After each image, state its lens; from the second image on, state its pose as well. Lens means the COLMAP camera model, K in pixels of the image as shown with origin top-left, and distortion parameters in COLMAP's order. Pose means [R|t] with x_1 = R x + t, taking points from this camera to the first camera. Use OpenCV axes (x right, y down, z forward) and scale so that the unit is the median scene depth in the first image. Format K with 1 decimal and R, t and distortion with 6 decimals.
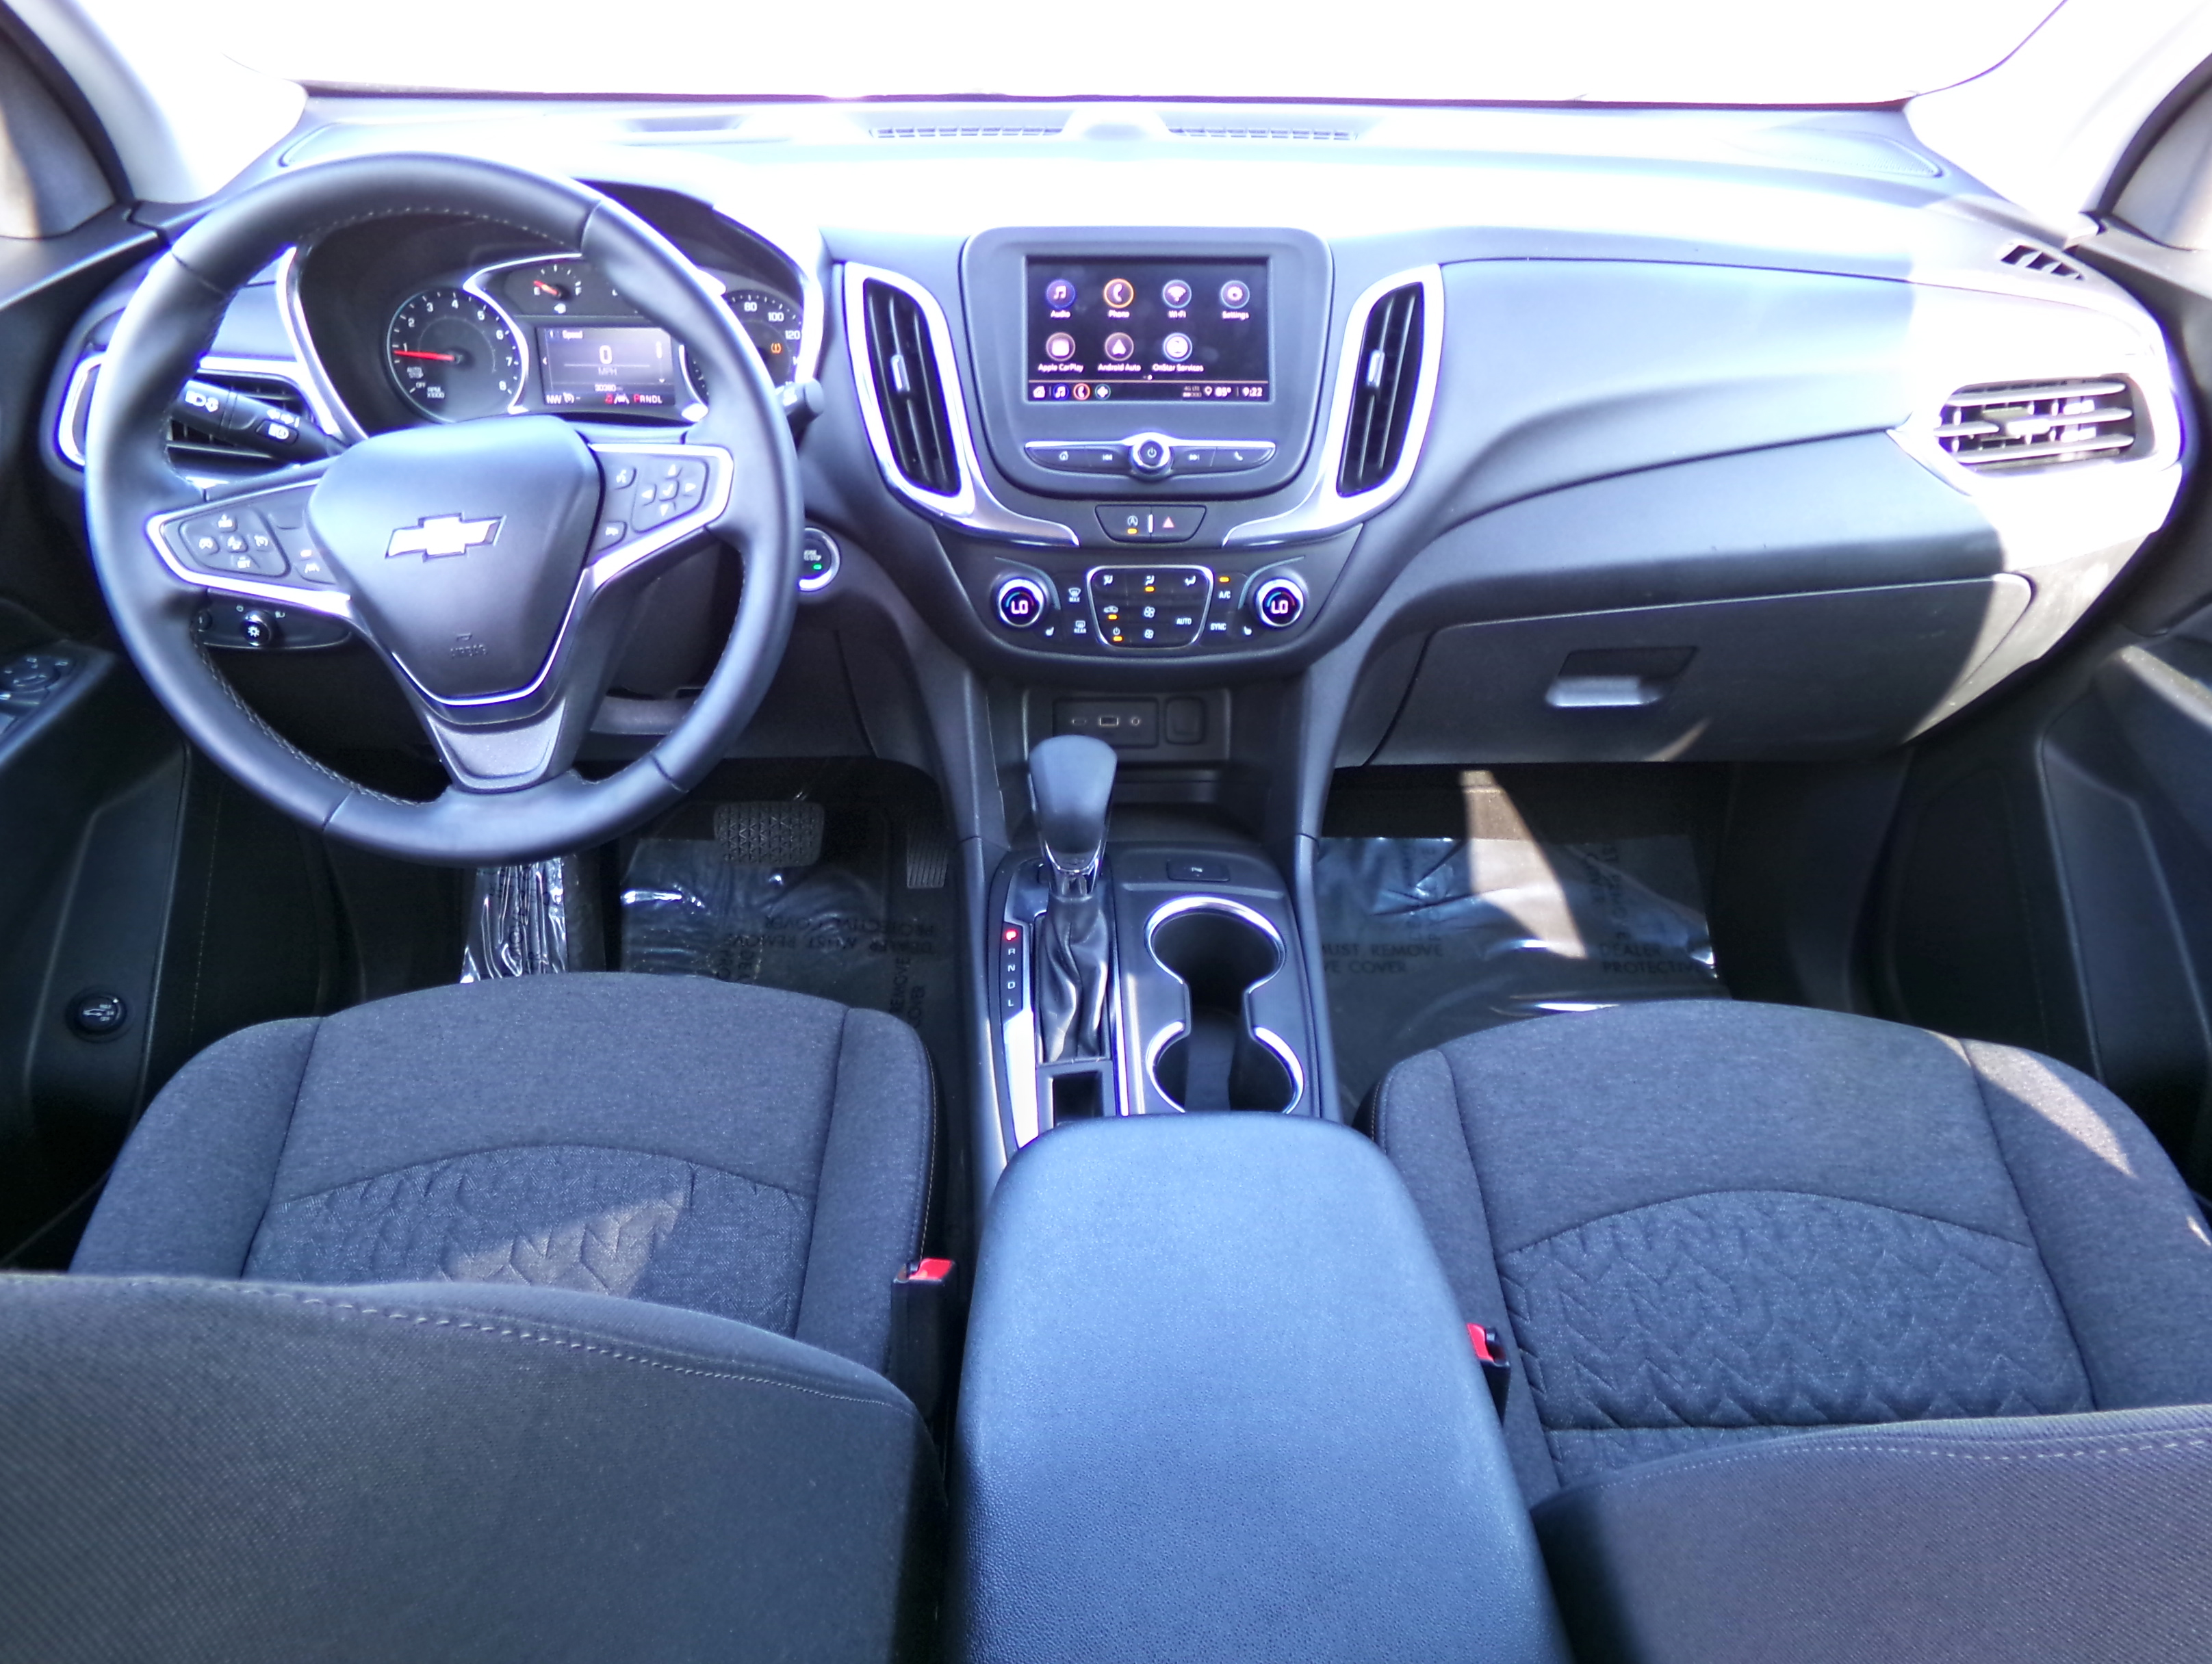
lens RADIAL K [[1570.2, 0, 1106.0], [0, 1570.2, 832.0], [0, 0, 1]] dist [-0.120158, -0.000018]
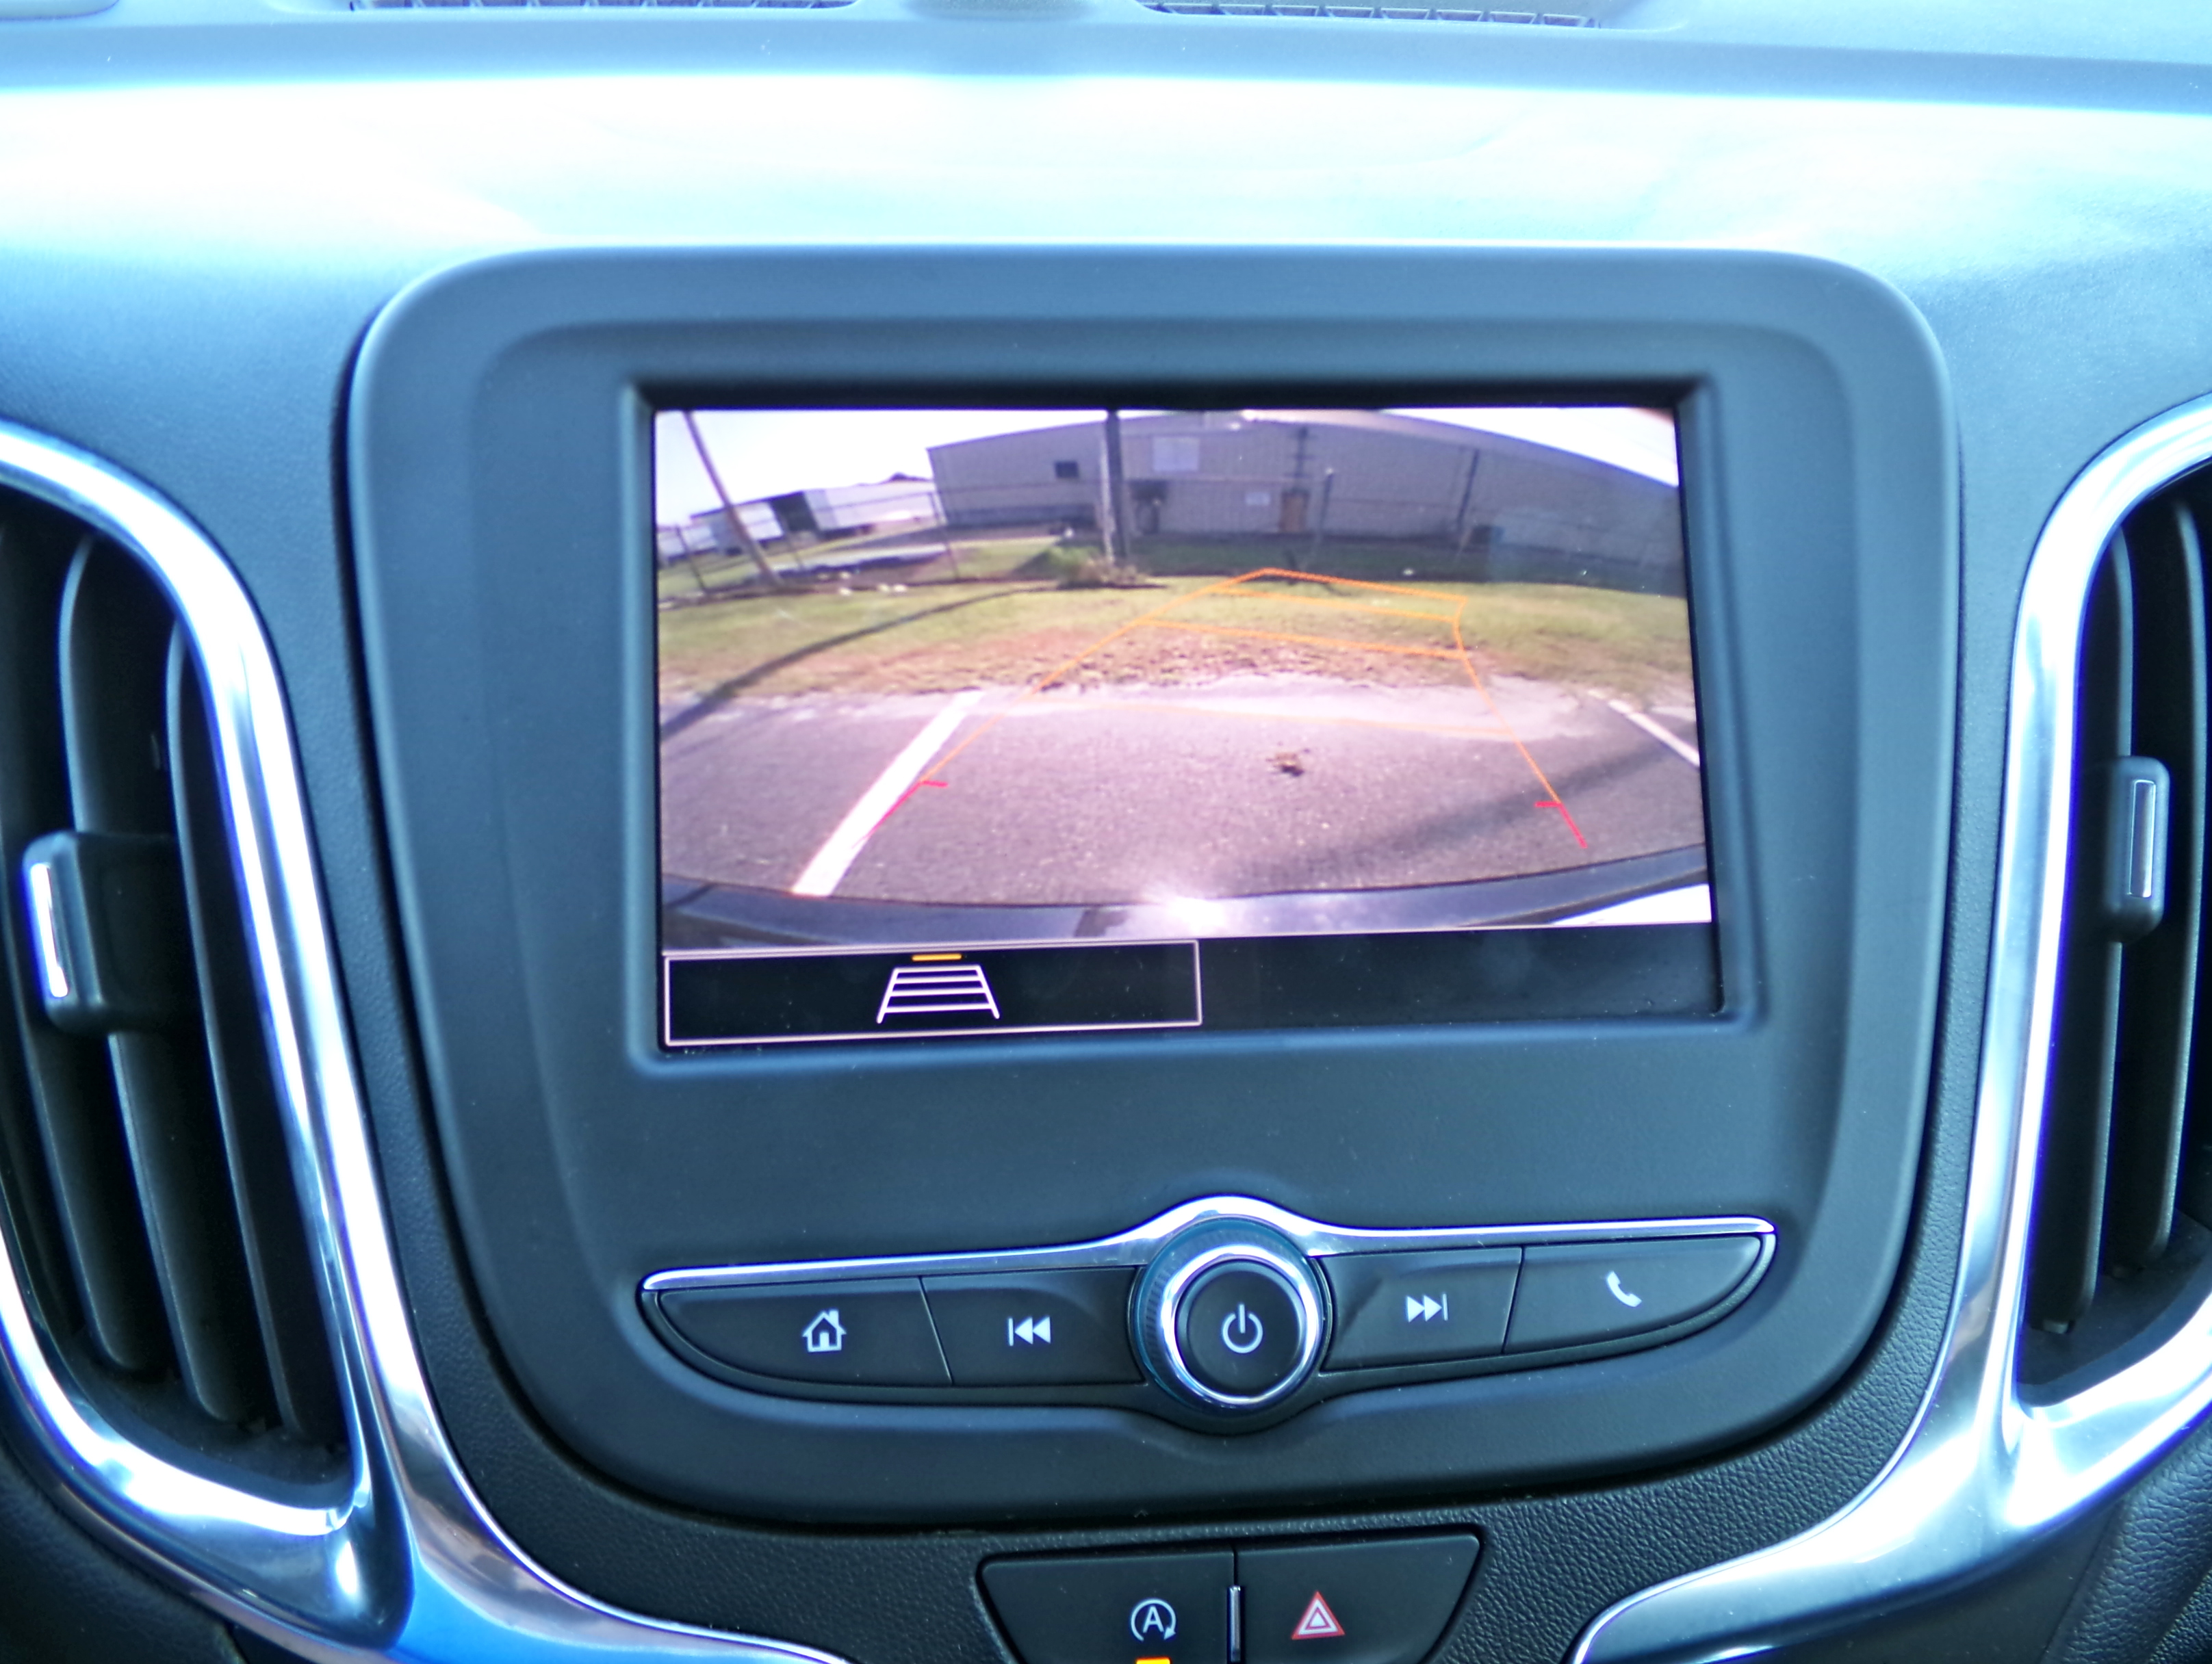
lens RADIAL K [[1828.2, 0, 1106.0], [0, 1828.2, 832.0], [0, 0, 1]] dist [-0.007371, 0.007365]
pose [[0.997503, -0.023428, 0.066632, -0.003824], [0.028233, 0.996996, -0.072118, -0.285939], [-0.064742, 0.073819, 0.995168, 0.732839]]
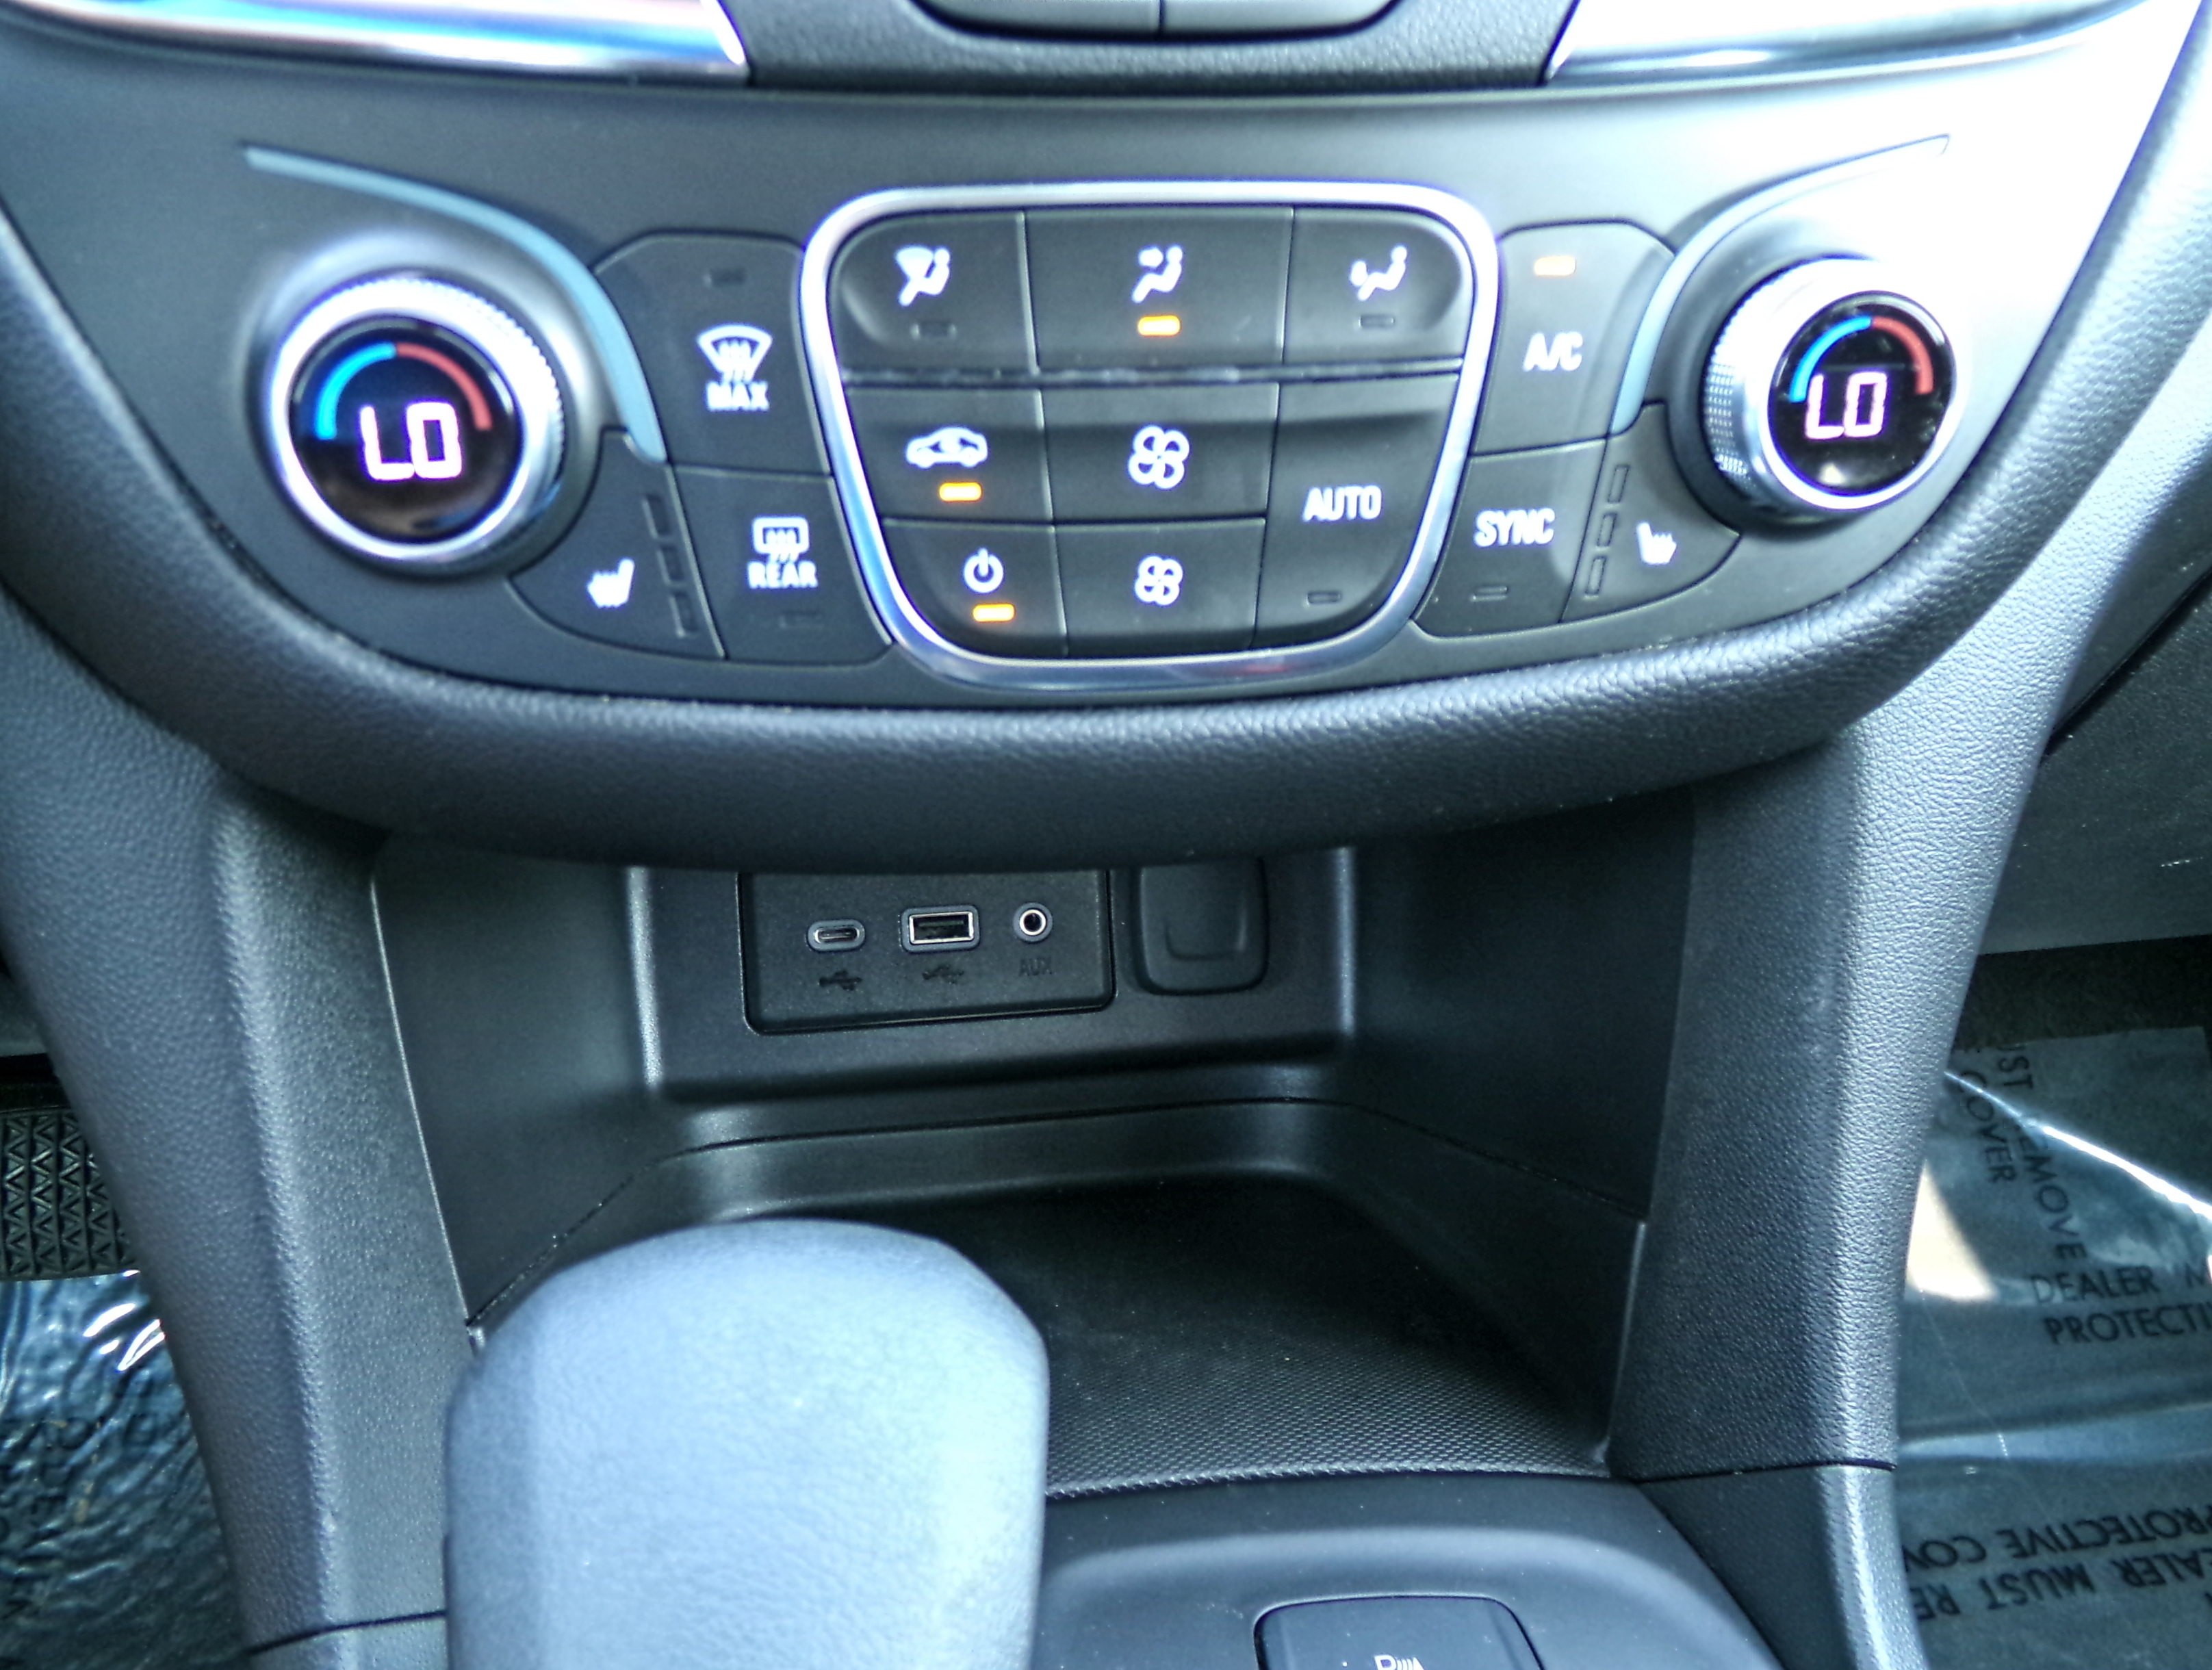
lens RADIAL K [[1828.5, 0, 1106.0], [0, 1828.5, 835.0], [0, 0, 1]] dist [-0.007371, 0.007365]
pose [[0.993058, -0.049952, 0.106493, -0.003476], [0.053376, 0.998137, -0.029547, -0.091264], [-0.104819, 0.035027, 0.993874, 0.796710]]
